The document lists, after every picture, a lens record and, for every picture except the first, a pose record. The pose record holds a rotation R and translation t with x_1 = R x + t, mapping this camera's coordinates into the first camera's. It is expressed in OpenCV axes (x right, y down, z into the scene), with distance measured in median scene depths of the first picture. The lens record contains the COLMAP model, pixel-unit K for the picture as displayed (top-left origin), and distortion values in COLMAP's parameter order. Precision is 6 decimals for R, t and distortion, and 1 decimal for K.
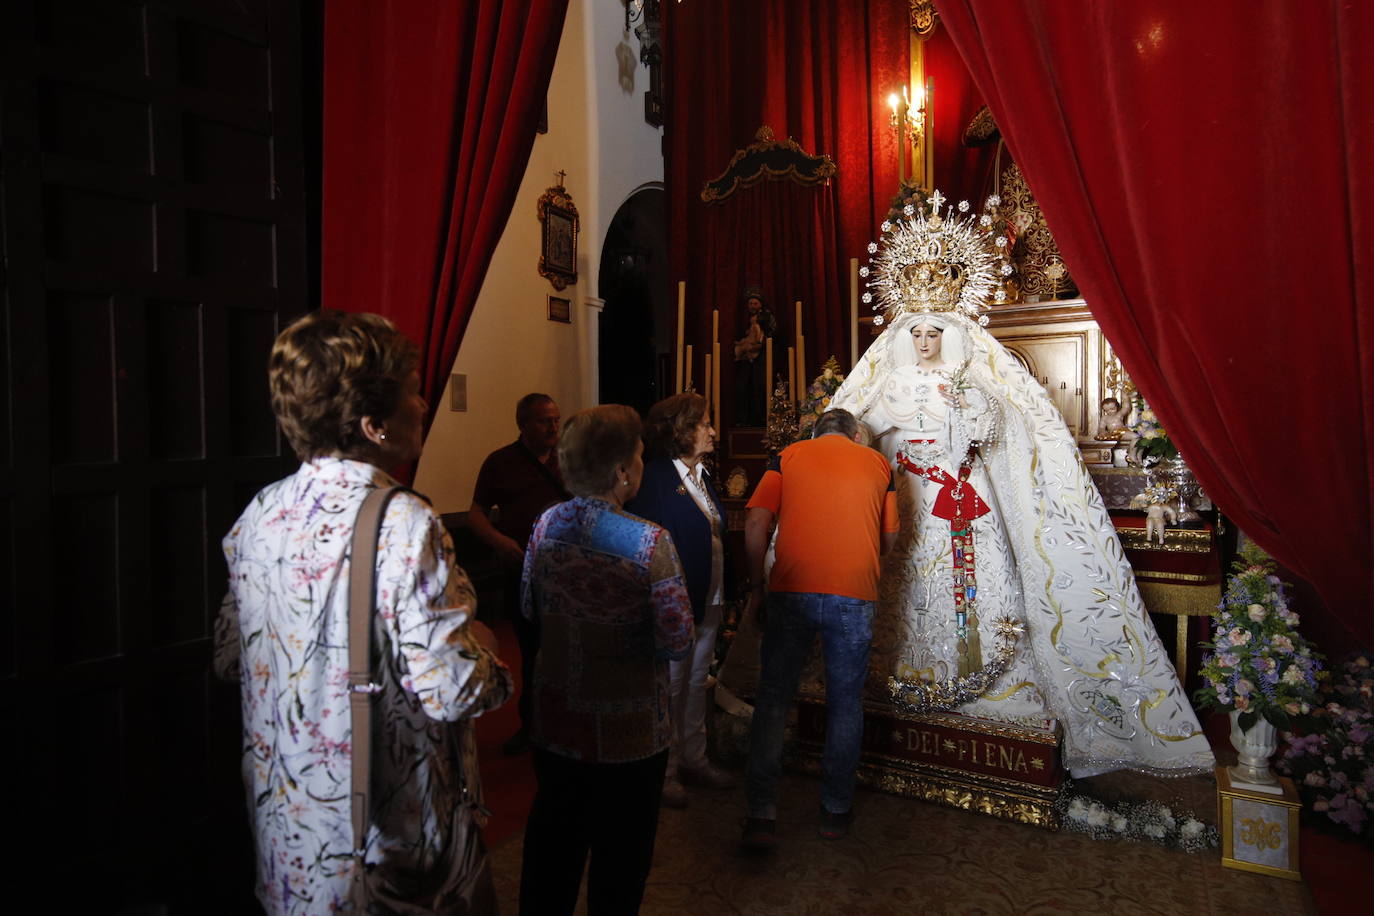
lens RADIAL K [[819.6, 0, 687.0], [0, 819.6, 458.0], [0, 0, 1]] dist [0.018532, -0.001326]
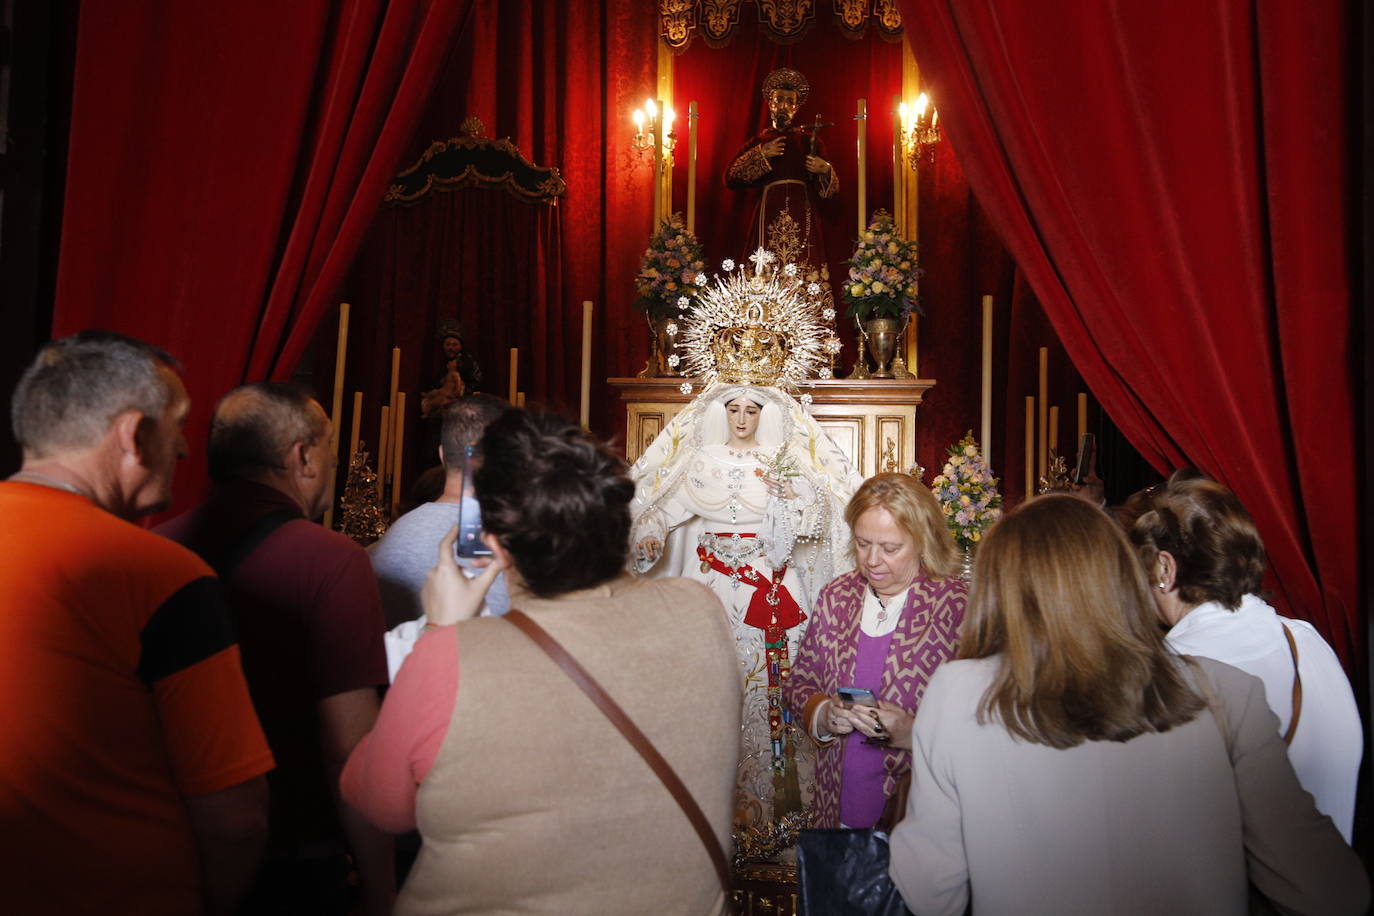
lens RADIAL K [[1129.5, 0, 698.8], [0, 1129.5, 457.0], [0, 0, 1]] dist [0.043934, 0.001088]
pose [[0.918681, 0.057847, 0.390741, -0.204694], [-0.023678, 0.995504, -0.091709, 0.007056], [-0.394290, 0.074999, 0.915921, -0.054538]]
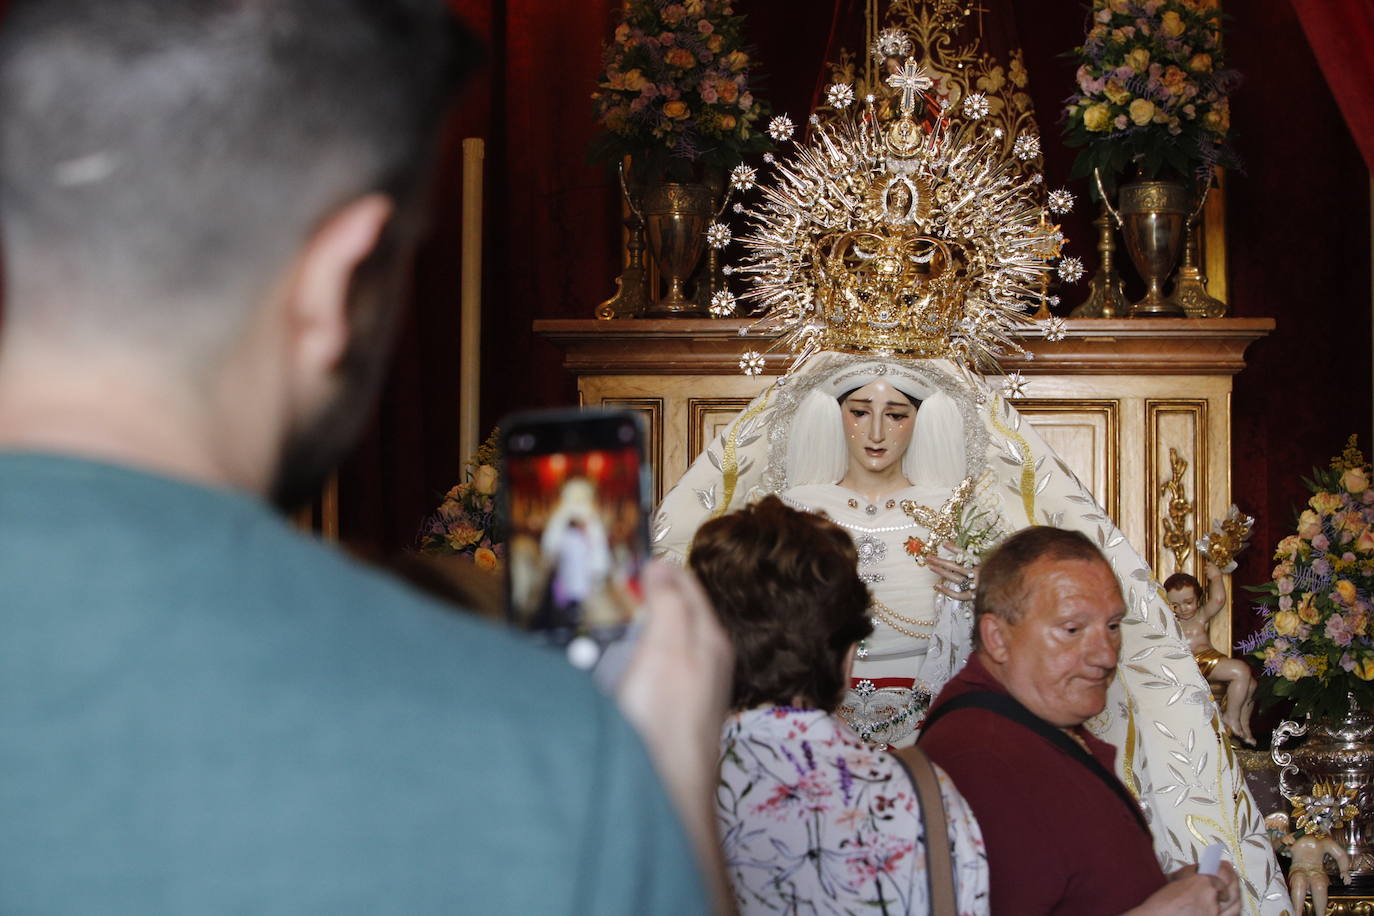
lens RADIAL K [[2859.3, 0, 681.5], [0, 2859.3, 480.5], [0, 0, 1]] dist [-0.317098, 0.436922]
pose [[0.914628, 0.041211, 0.402190, -0.335149], [-0.008312, 0.996498, -0.083206, -0.002977], [-0.404210, 0.072760, 0.911768, -0.196957]]
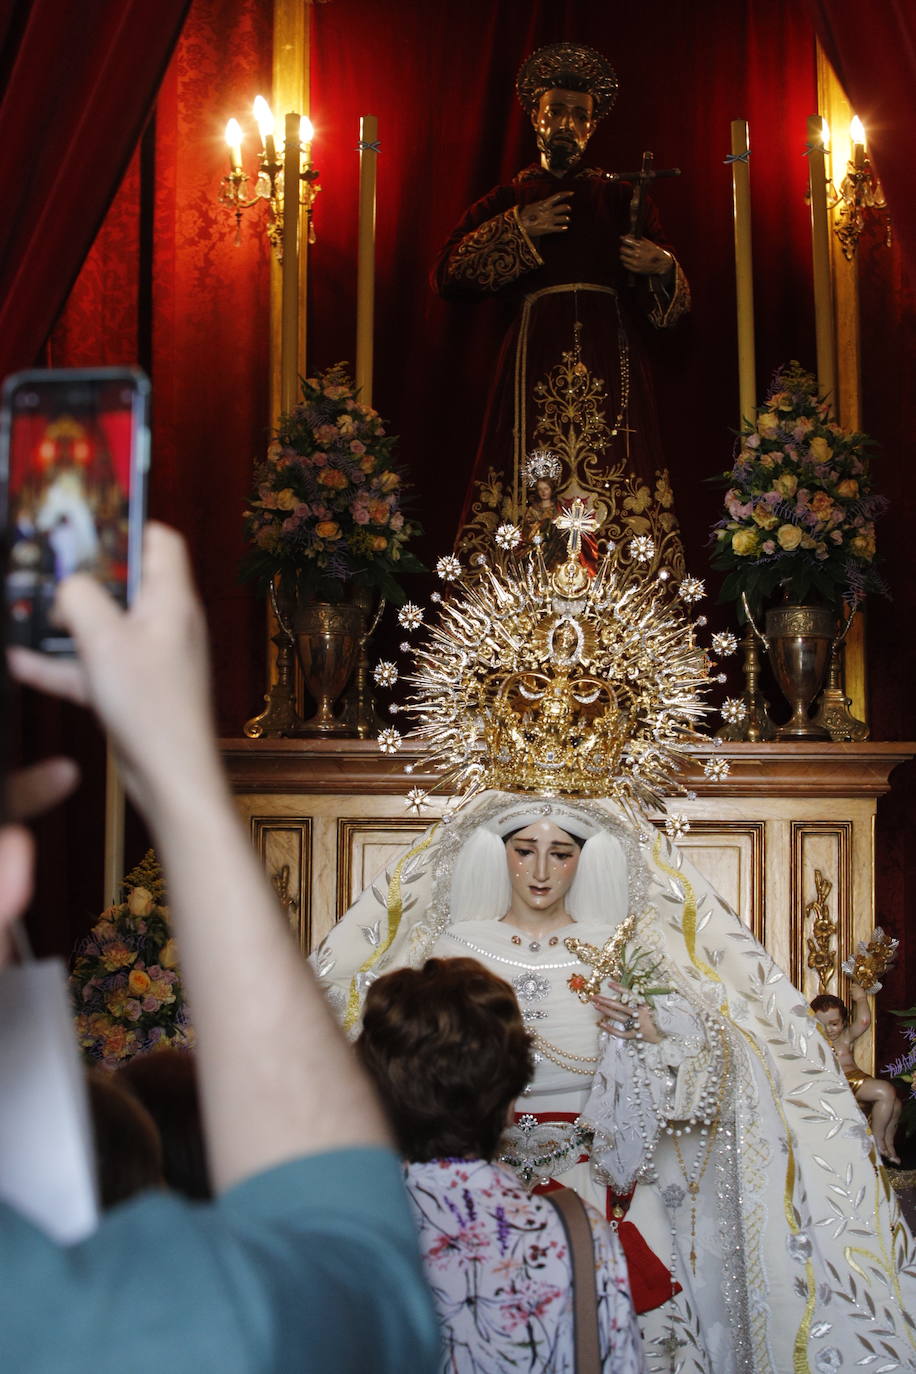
lens RADIAL K [[2859.3, 0, 521.6], [0, 2859.3, 726.1], [0, 0, 1]] dist [-0.317098, 0.436922]
pose [[0.878112, 0.067225, 0.473710, -0.368385], [-0.006901, 0.991757, -0.127950, -0.032252], [-0.478406, 0.109085, 0.871337, -0.198605]]
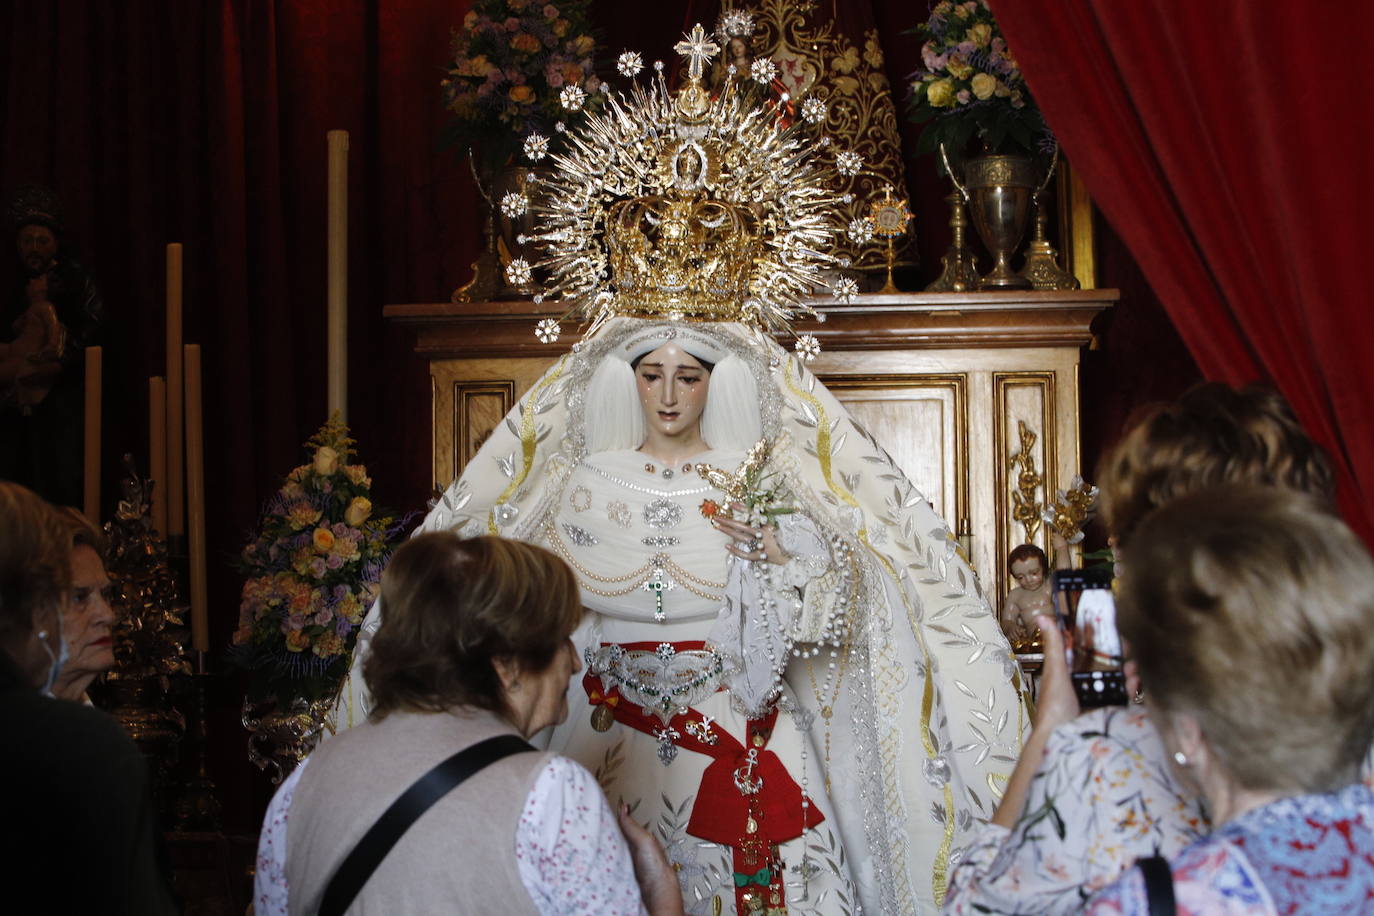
lens RADIAL K [[2859.3, 0, 681.5], [0, 2859.3, 480.5], [0, 0, 1]] dist [-0.317098, 0.436922]
pose [[0.914461, 0.028234, 0.403688, -0.252533], [0.008786, 0.995943, -0.089559, 0.022759], [-0.404579, 0.085445, 0.910503, -0.242308]]
